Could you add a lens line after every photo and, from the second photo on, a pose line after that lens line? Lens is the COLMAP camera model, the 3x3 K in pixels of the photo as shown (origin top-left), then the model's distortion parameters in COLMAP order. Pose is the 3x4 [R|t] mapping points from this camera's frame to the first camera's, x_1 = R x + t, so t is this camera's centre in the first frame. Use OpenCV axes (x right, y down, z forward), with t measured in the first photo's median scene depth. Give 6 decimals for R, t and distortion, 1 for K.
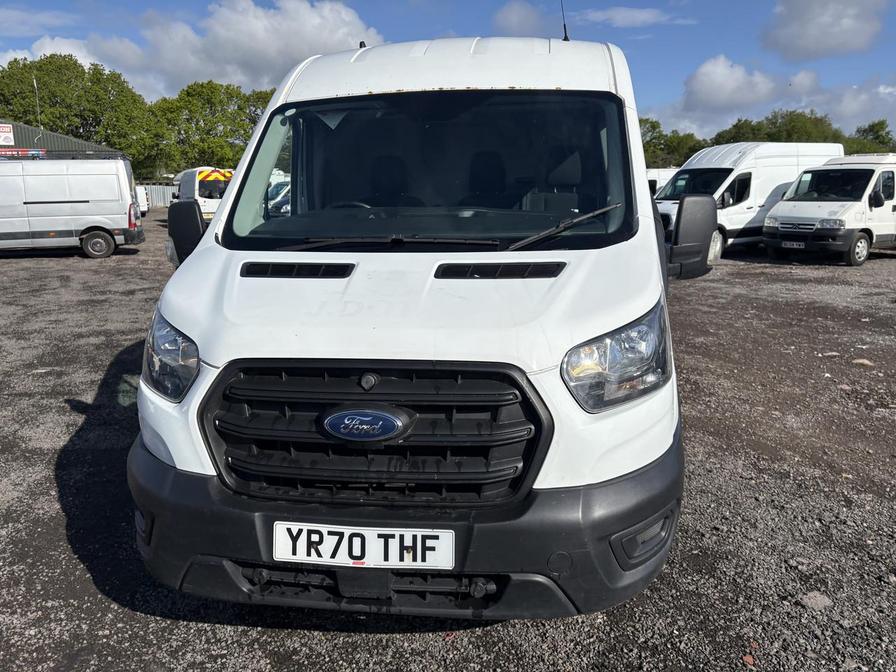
lens RADIAL K [[688.6, 0, 462.5], [0, 688.6, 323.1], [0, 0, 1]] dist [0.038750, -0.054418]
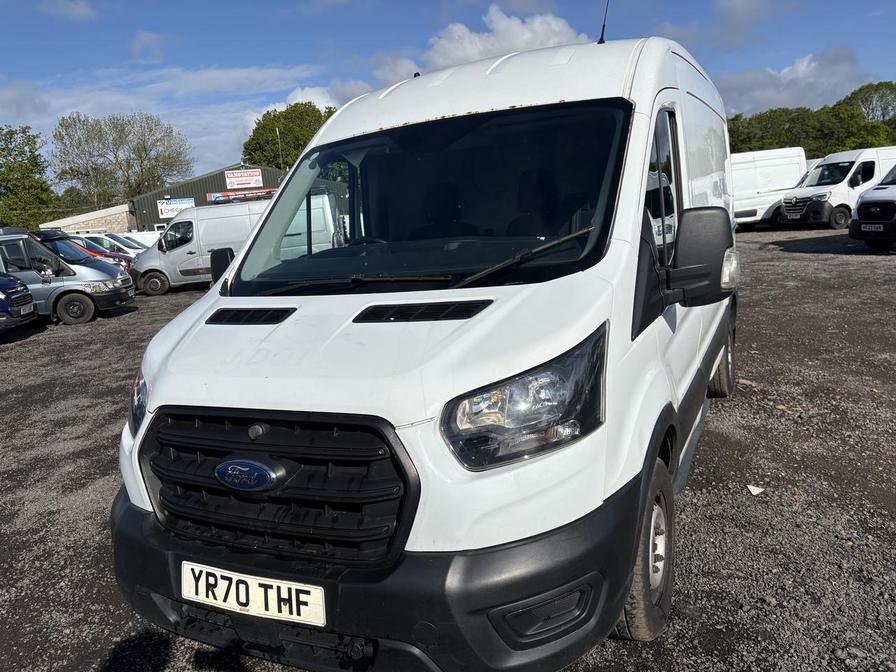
lens RADIAL K [[688.6, 0, 450.7], [0, 688.6, 327.2], [0, 0, 1]] dist [0.038750, -0.054418]
pose [[0.942855, -0.022423, -0.332448, 0.367287], [0.020493, 0.999747, -0.009311, -0.040675], [0.332572, 0.001966, 0.943076, 0.103204]]
